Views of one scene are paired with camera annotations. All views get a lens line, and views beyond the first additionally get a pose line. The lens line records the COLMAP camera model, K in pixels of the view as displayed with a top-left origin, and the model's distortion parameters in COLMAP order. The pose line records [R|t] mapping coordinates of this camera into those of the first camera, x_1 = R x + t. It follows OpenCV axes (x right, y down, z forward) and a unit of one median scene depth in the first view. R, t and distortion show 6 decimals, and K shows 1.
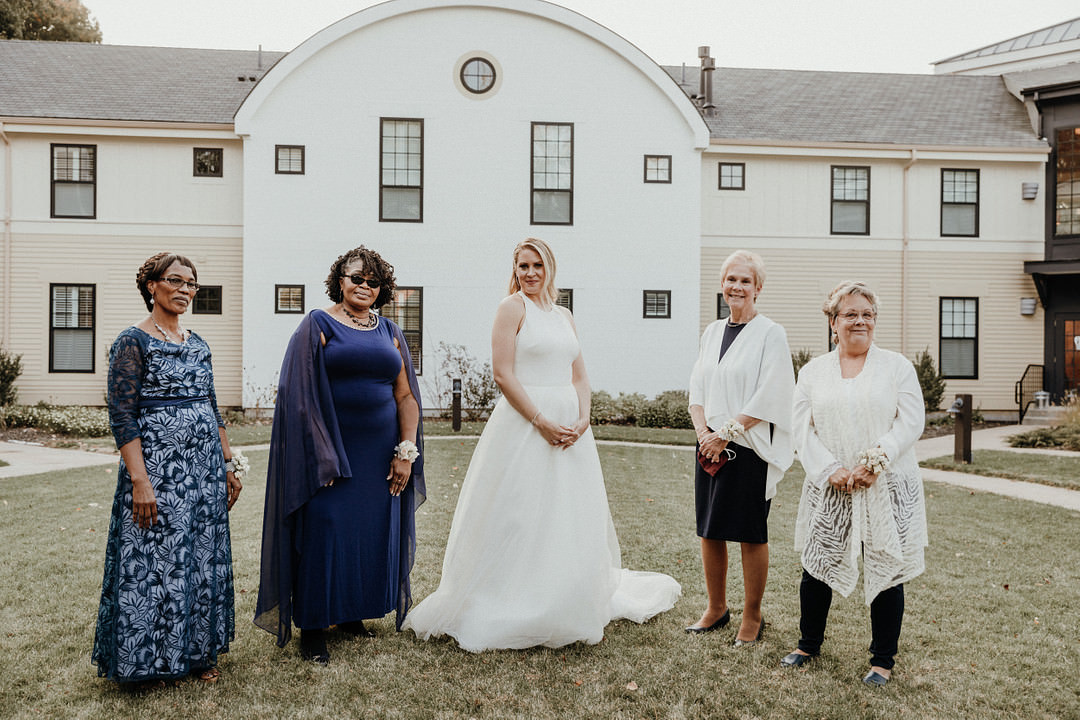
lens RADIAL K [[1091.0, 0, 540.0], [0, 1091.0, 360.0], [0, 0, 1]] dist [0.022443, 0.009083]
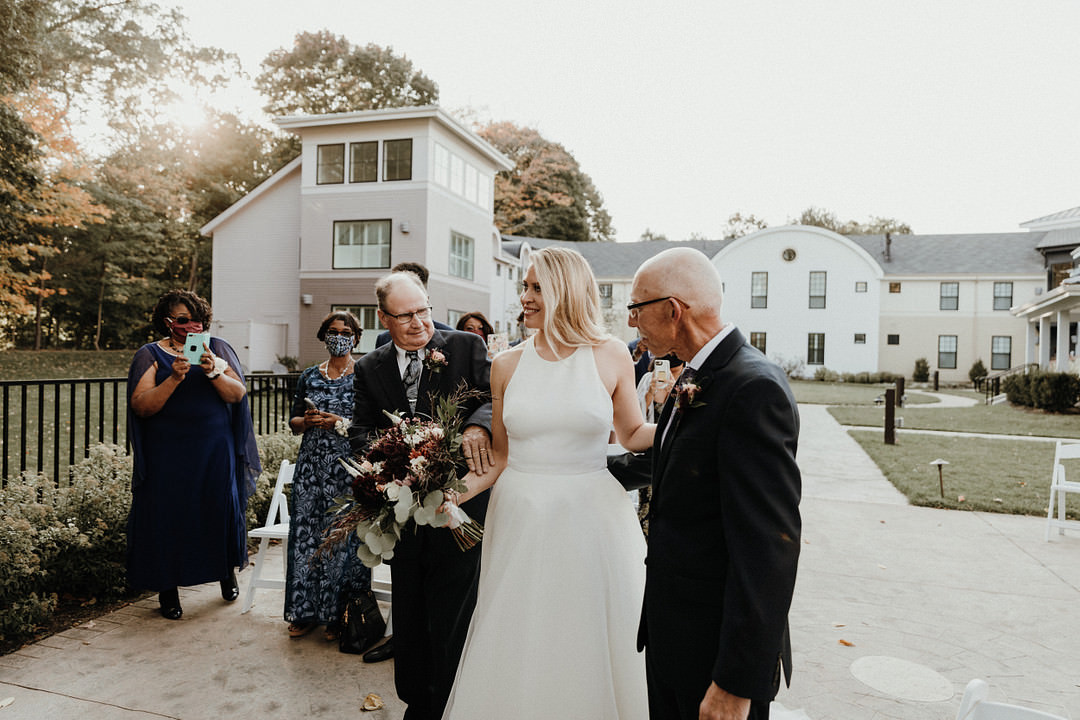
lens RADIAL K [[700.4, 0, 540.0], [0, 700.4, 360.0], [0, 0, 1]] dist [0.003597, 0.002449]
pose [[0.916653, 0.019295, -0.399219, 0.076375], [-0.016856, 0.999812, 0.009620, -0.003017], [0.399329, -0.002089, 0.916805, -0.860722]]
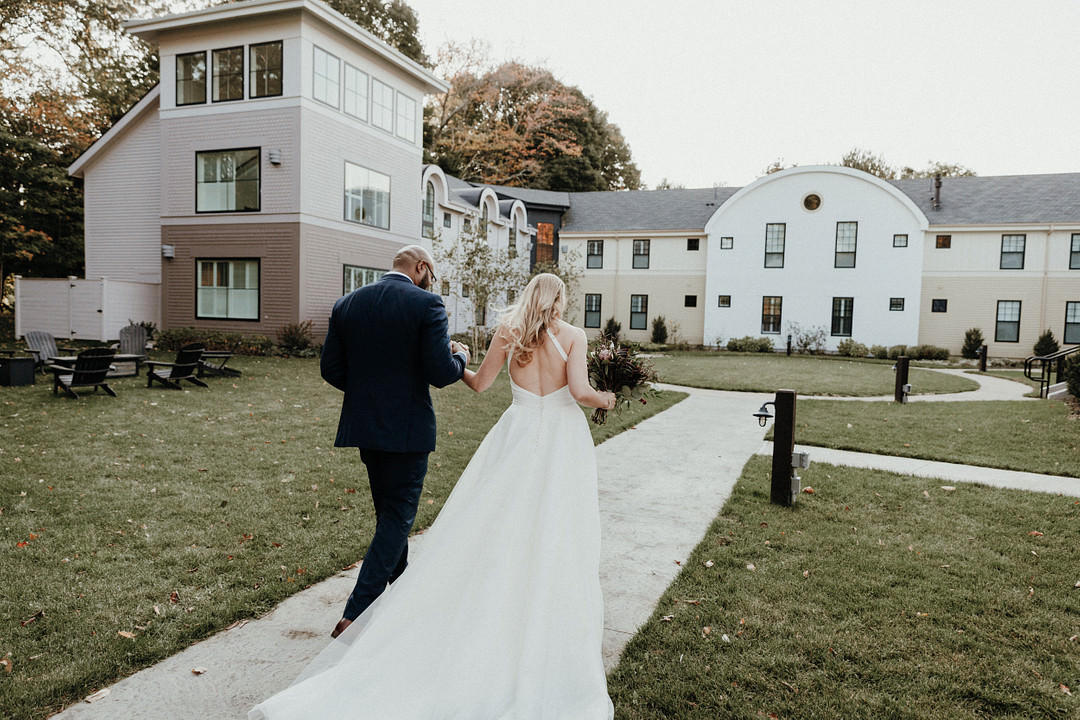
lens RADIAL K [[718.3, 0, 540.0], [0, 718.3, 360.0], [0, 0, 1]] dist [0.007564, -0.001254]
pose [[0.887060, 0.044162, -0.459538, 0.140565], [-0.021293, 0.998269, 0.054831, -0.004635], [0.461163, -0.038853, 0.886464, -0.584425]]
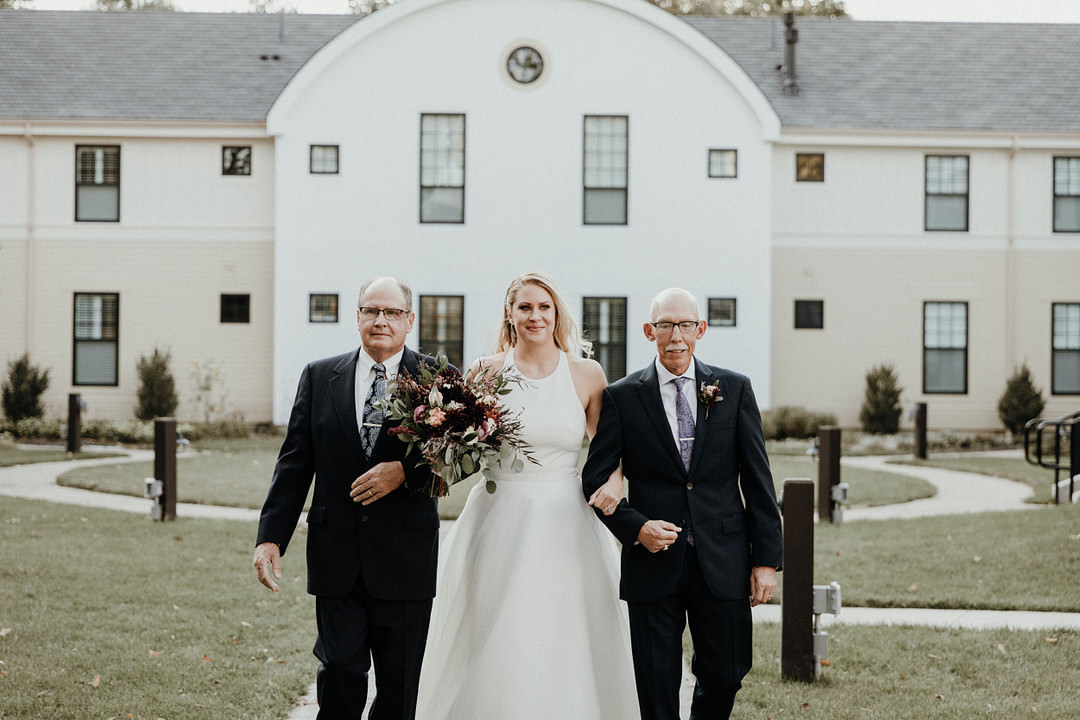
lens RADIAL K [[2058.6, 0, 540.0], [0, 2058.6, 360.0], [0, 0, 1]] dist [0.024826, -0.034057]
pose [[0.997198, 0.000303, -0.074802, 0.085033], [-0.000625, 0.999991, -0.004283, -0.004053], [0.074800, 0.004317, 0.997189, -0.725596]]
